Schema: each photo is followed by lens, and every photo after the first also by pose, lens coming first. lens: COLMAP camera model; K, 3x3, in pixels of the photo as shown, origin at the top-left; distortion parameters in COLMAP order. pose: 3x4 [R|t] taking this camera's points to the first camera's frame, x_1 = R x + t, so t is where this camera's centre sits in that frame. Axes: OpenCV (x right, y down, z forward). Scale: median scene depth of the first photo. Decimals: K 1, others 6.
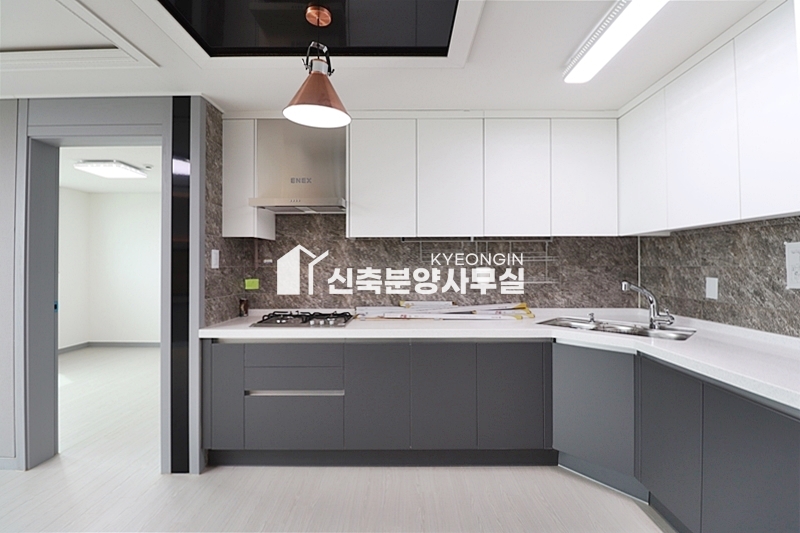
lens RADIAL K [[373.5, 0, 414.1], [0, 373.5, 260.3], [0, 0, 1]] dist [-0.012353, -0.008842]
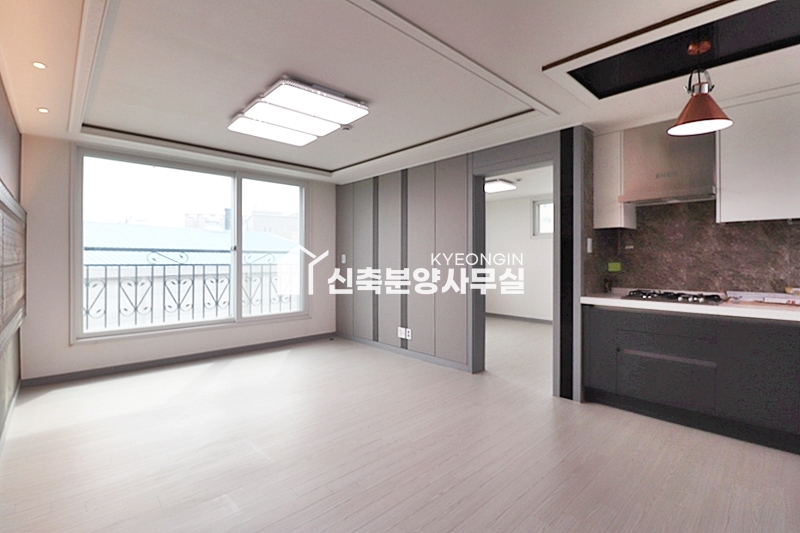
lens RADIAL K [[373.5, 0, 399.9], [0, 373.5, 260.1], [0, 0, 1]] dist [-0.012353, -0.008842]
pose [[0.666299, 0.004481, -0.745672, -0.002194], [0.006278, 0.999913, 0.011618, 0.027308], [0.745659, -0.012423, 0.666212, -0.363769]]
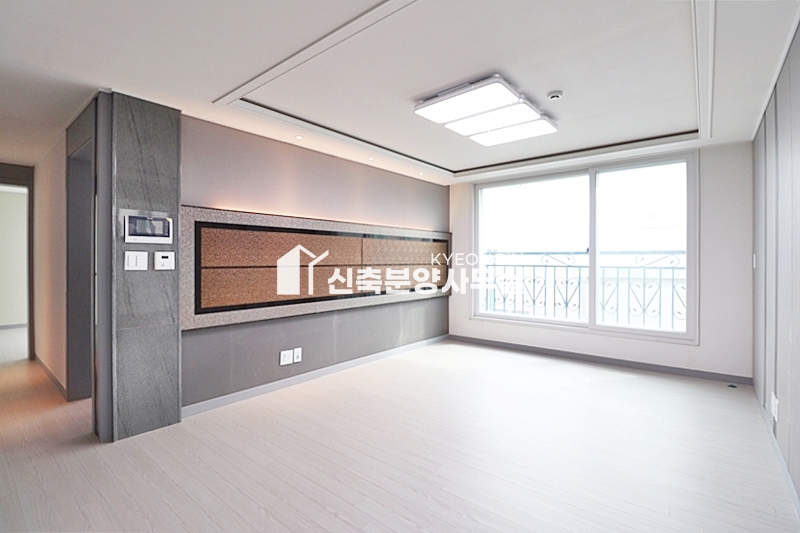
lens RADIAL K [[373.5, 0, 408.1], [0, 373.5, 252.4], [0, 0, 1]] dist [-0.012353, -0.008842]
pose [[-0.627943, -0.016366, -0.778087, -0.035603], [0.003029, 0.999720, -0.023472, 0.036337], [0.778253, -0.017096, -0.627718, 0.744025]]
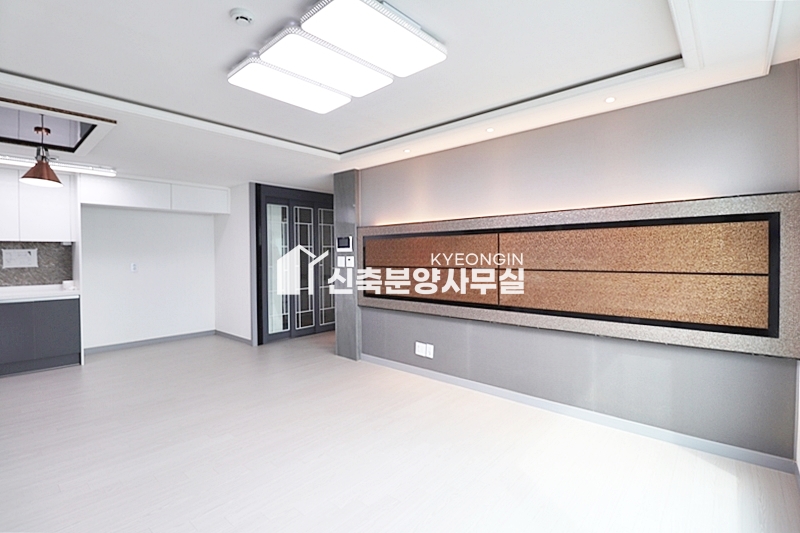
lens RADIAL K [[373.5, 0, 401.5], [0, 373.5, 260.1], [0, 0, 1]] dist [-0.012353, -0.008842]
pose [[-0.738534, 0.006277, 0.674187, -1.844042], [0.001959, 0.999972, -0.007164, 0.031388], [-0.674213, -0.003970, -0.738526, 0.723439]]
